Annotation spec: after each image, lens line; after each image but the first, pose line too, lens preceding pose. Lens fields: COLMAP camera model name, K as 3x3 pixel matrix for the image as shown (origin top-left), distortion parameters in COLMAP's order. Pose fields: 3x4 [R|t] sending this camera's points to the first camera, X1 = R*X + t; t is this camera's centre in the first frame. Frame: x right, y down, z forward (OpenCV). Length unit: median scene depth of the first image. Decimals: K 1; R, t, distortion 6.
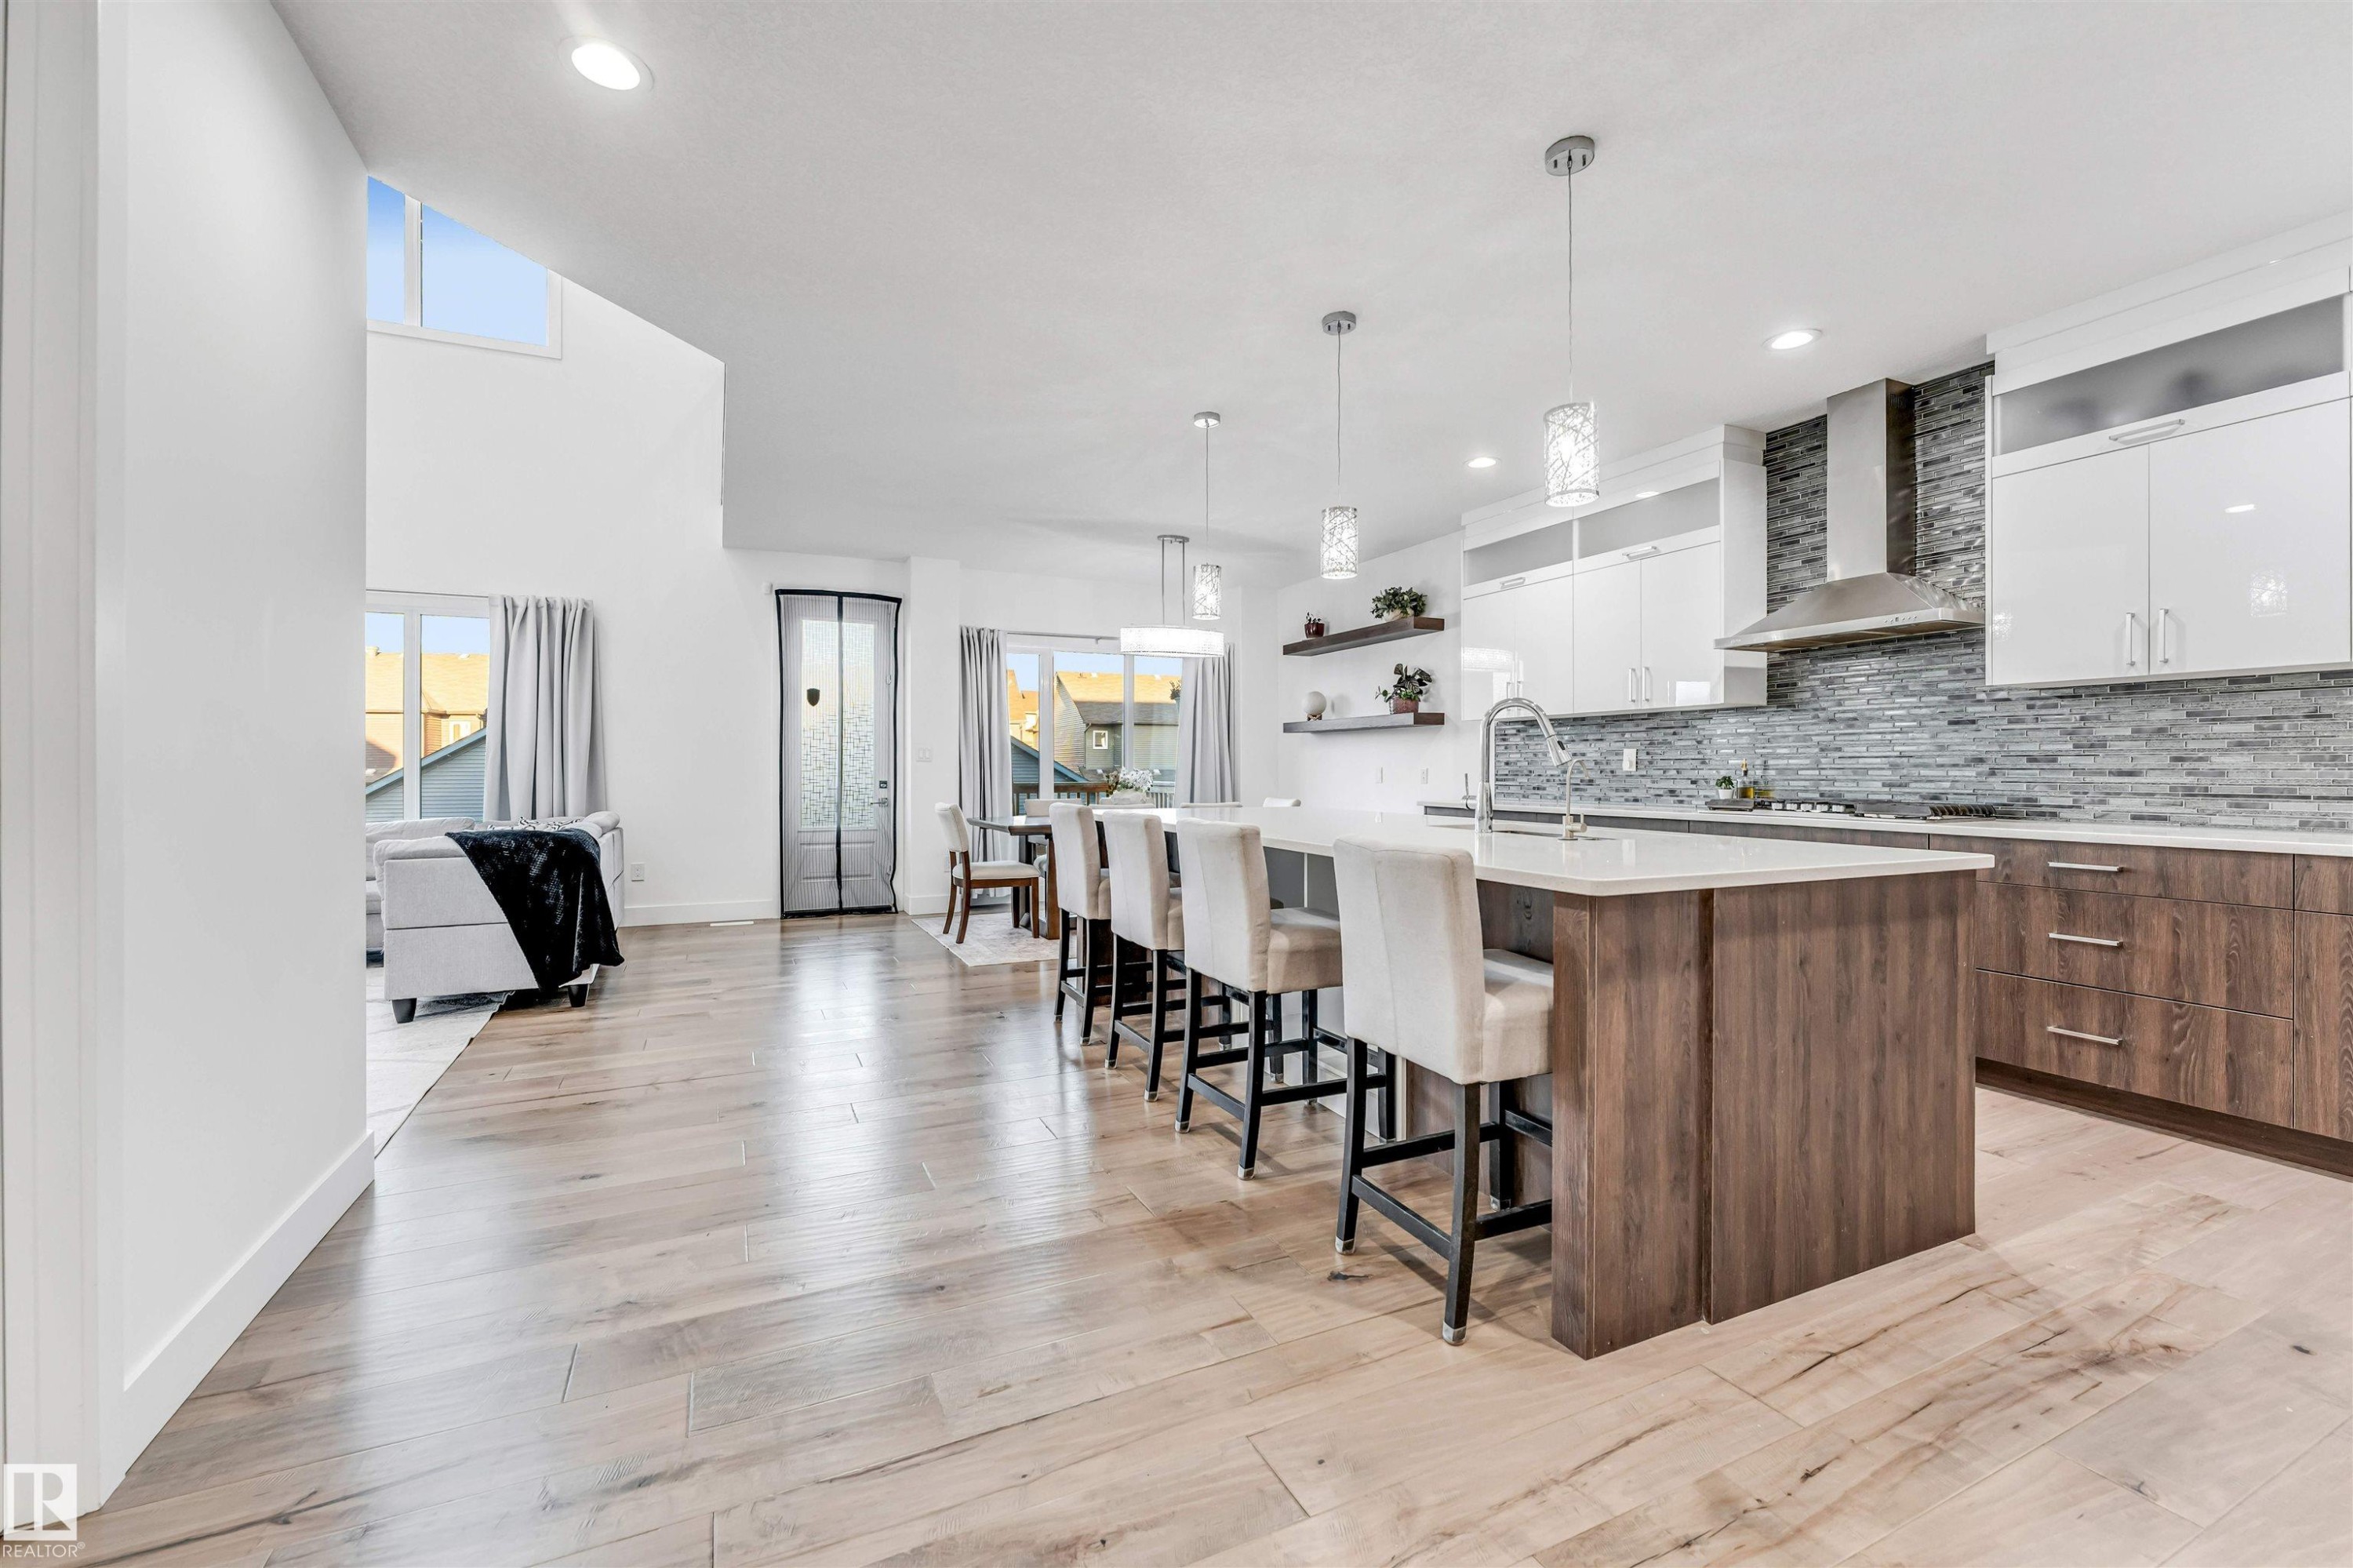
lens RADIAL K [[952.5, 0, 1176.8], [0, 952.5, 775.8], [0, 0, 1]] dist [-0.000774, 0.000007]
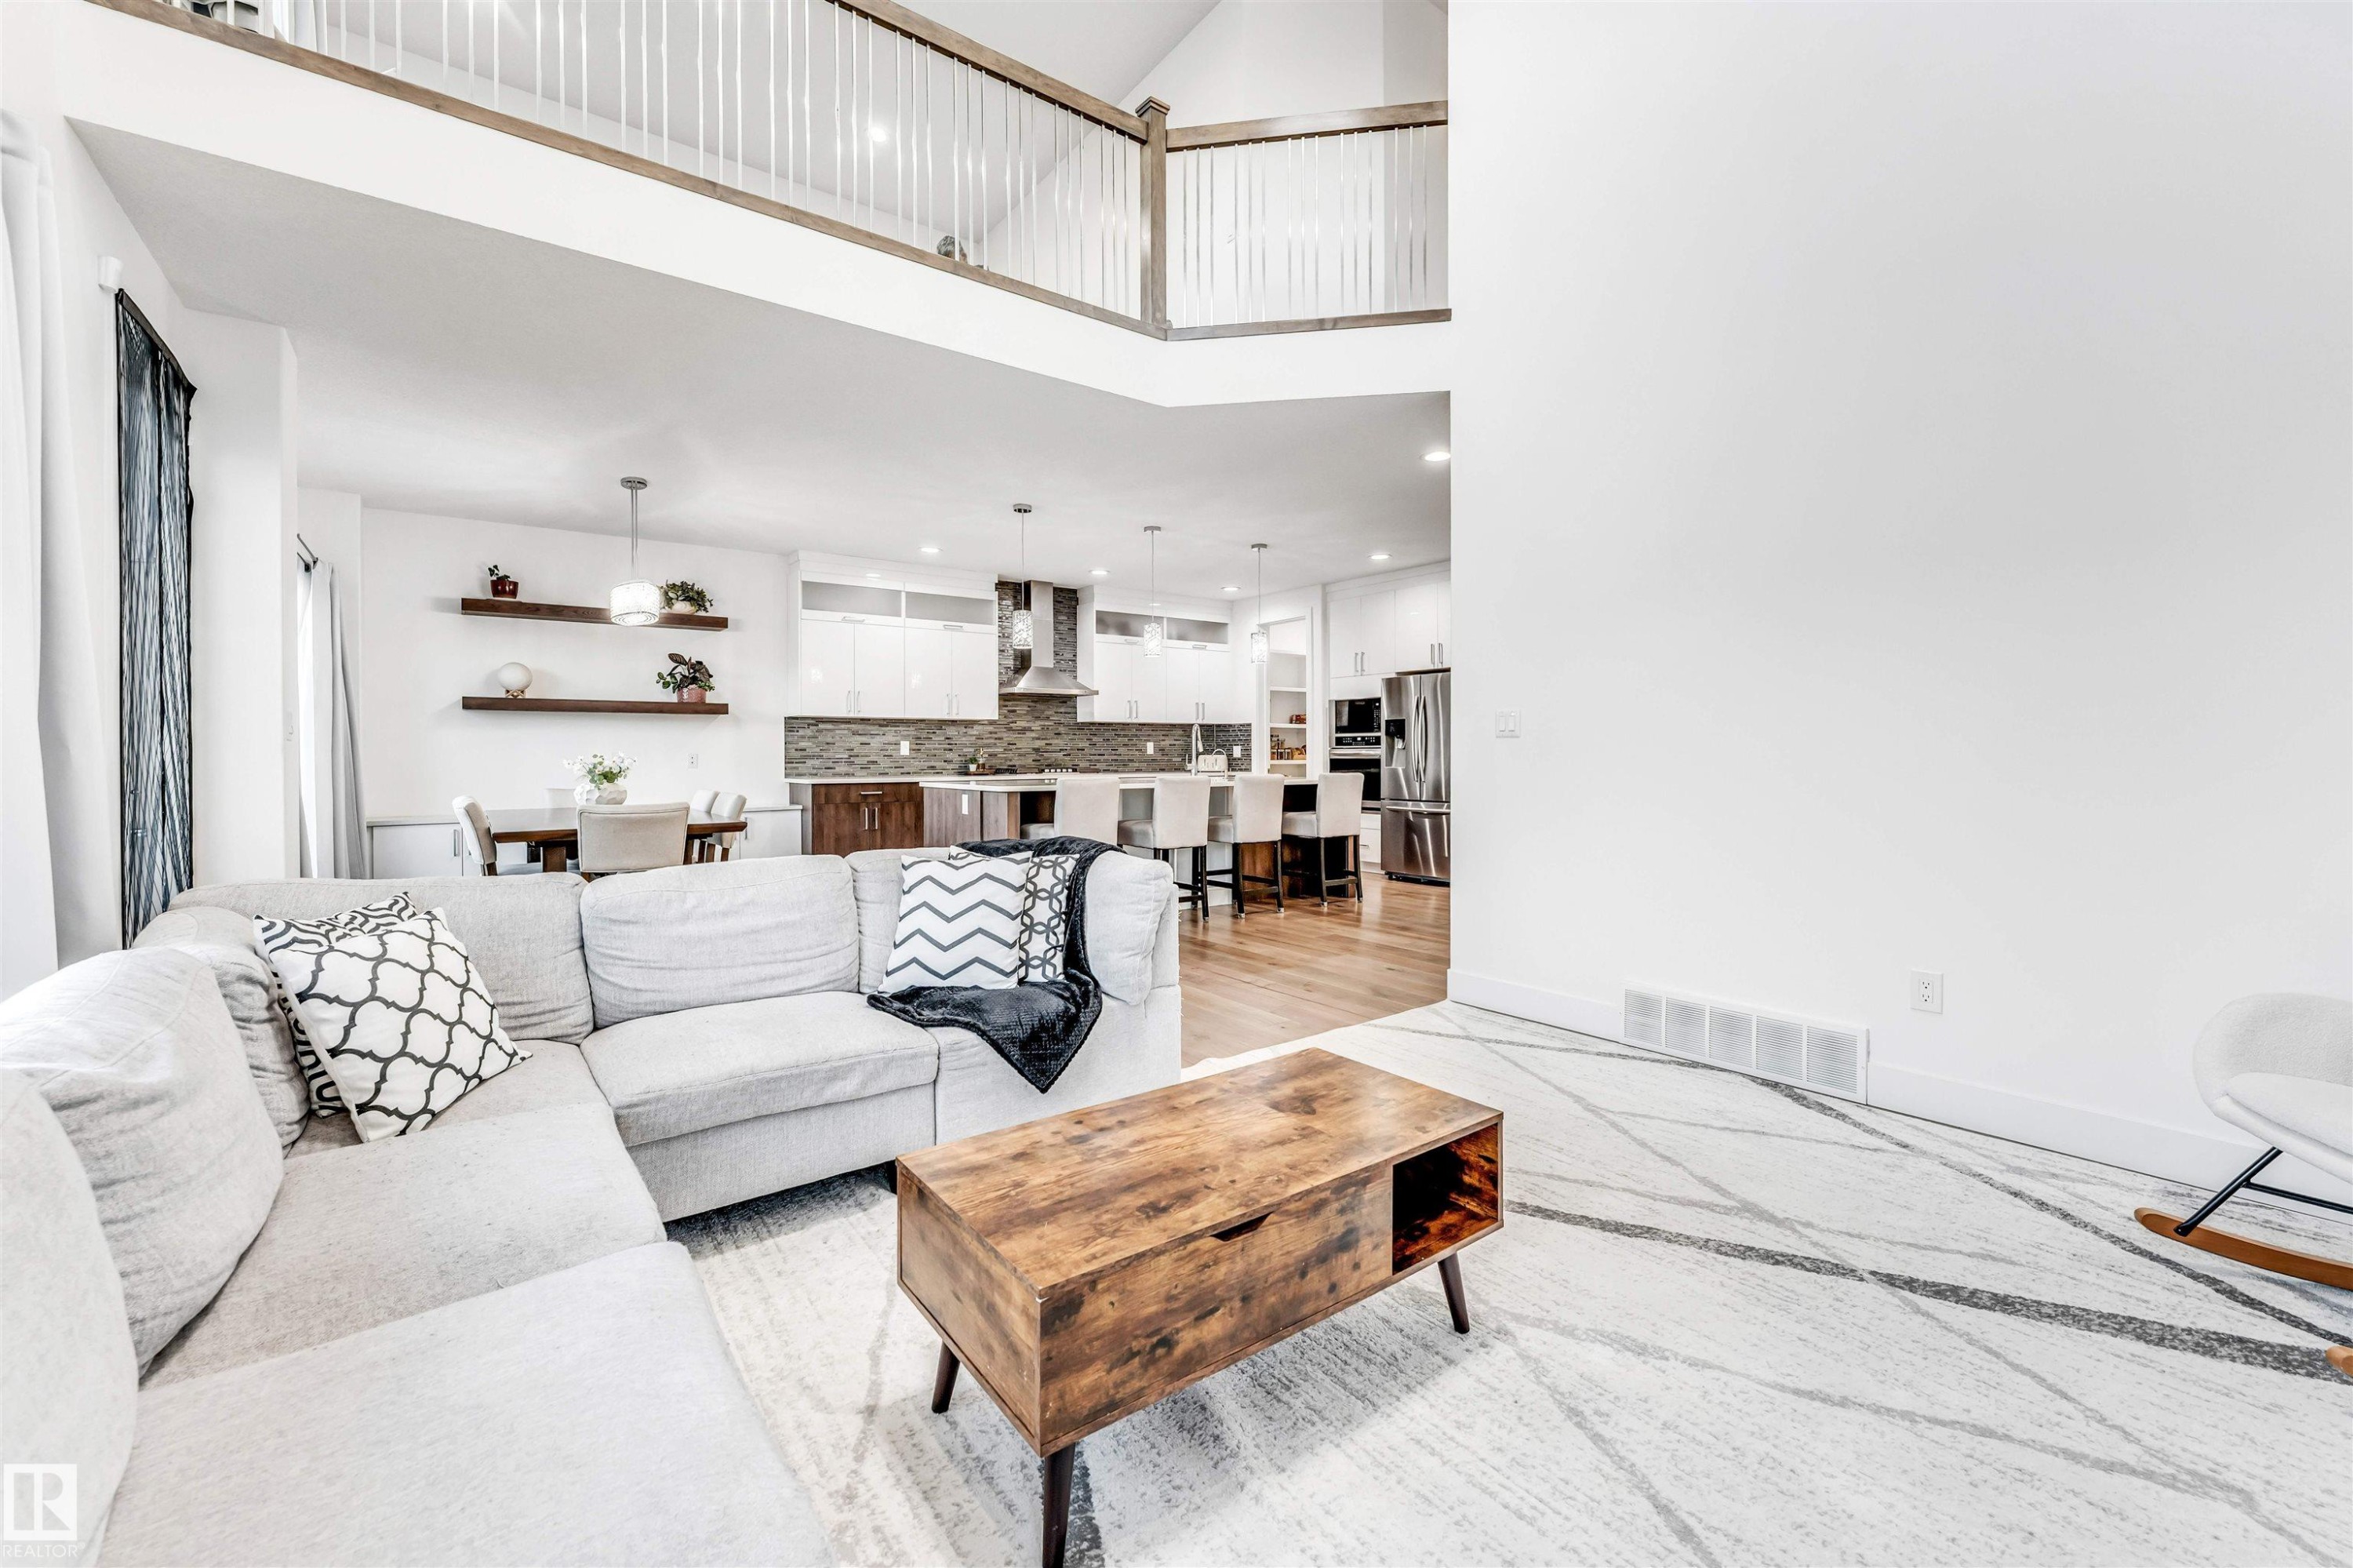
lens RADIAL K [[952.5, 0, 1183.4], [0, 952.5, 772.7], [0, 0, 1]] dist [-0.000774, 0.000007]
pose [[-0.200024, -0.018773, 0.979611, -0.946203], [0.011592, 0.999701, 0.021525, -0.003617], [-0.979722, 0.015662, -0.199747, 0.701240]]
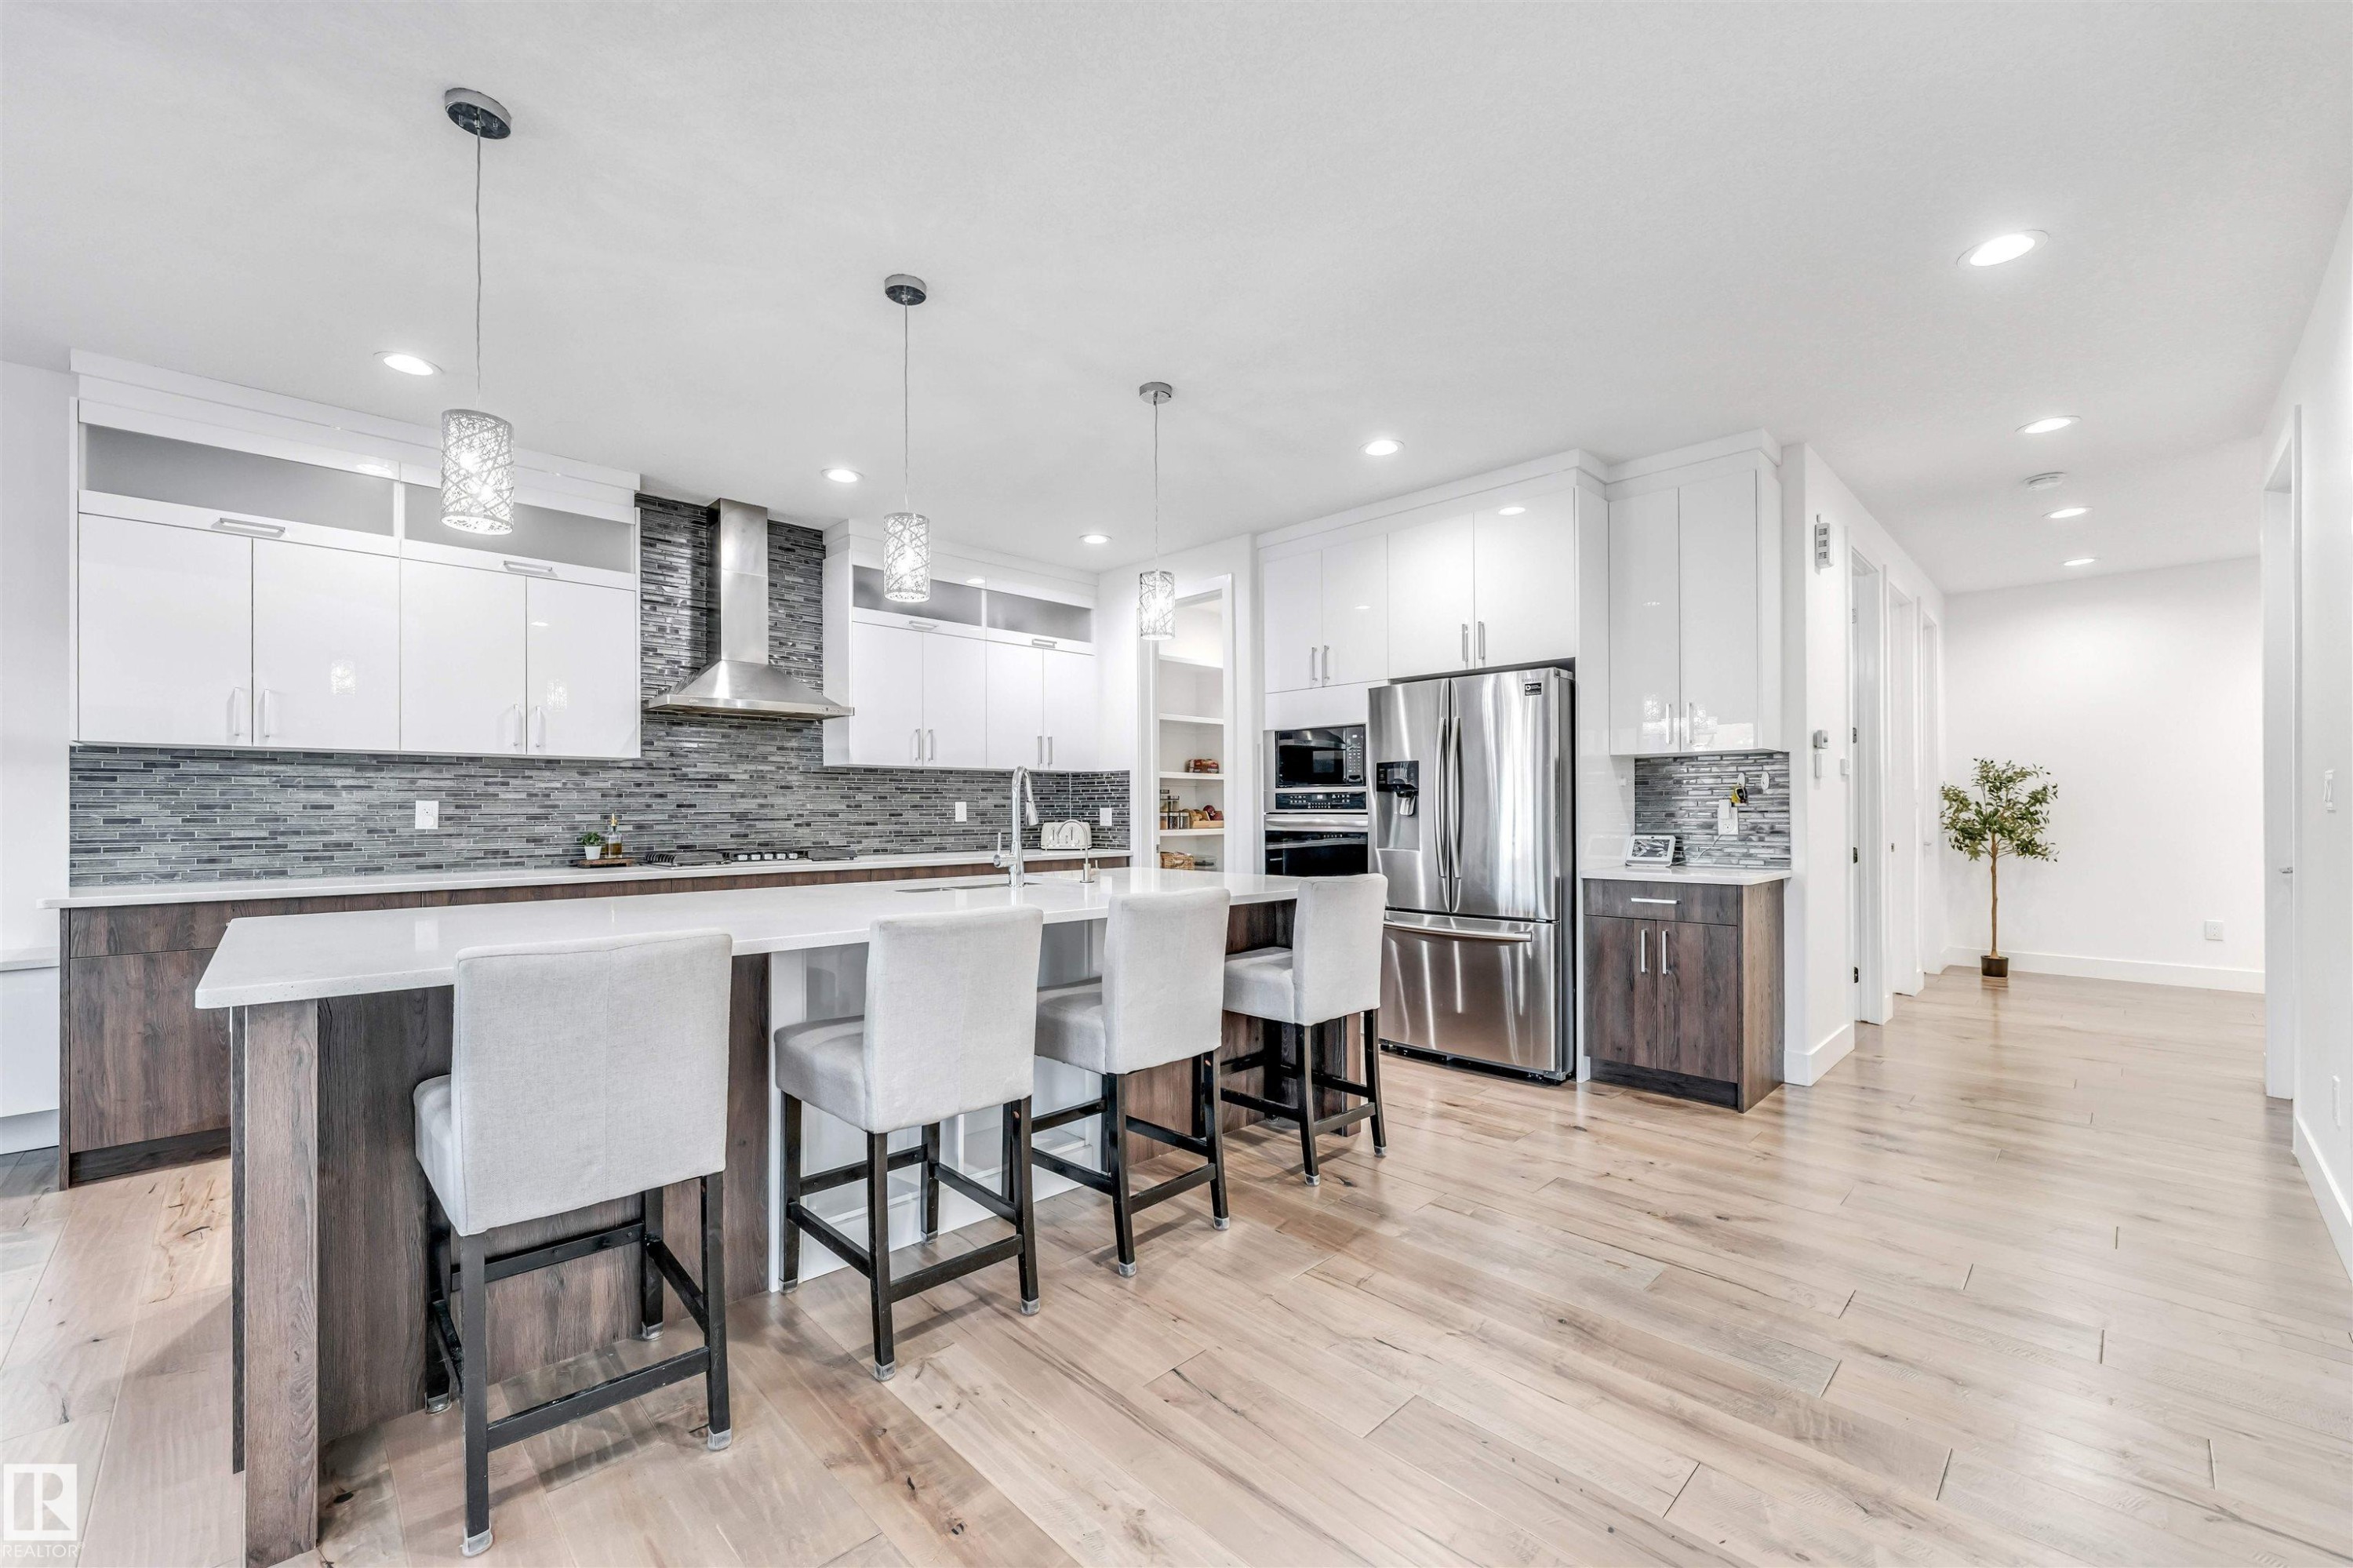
lens RADIAL K [[952.5, 0, 1150.6], [0, 952.5, 801.7], [0, 0, 1]] dist [-0.000774, 0.000007]
pose [[-0.304107, 0.008686, 0.952598, -0.352069], [0.010890, 0.999925, -0.005641, -0.013474], [-0.952576, 0.008658, -0.304179, 0.549555]]
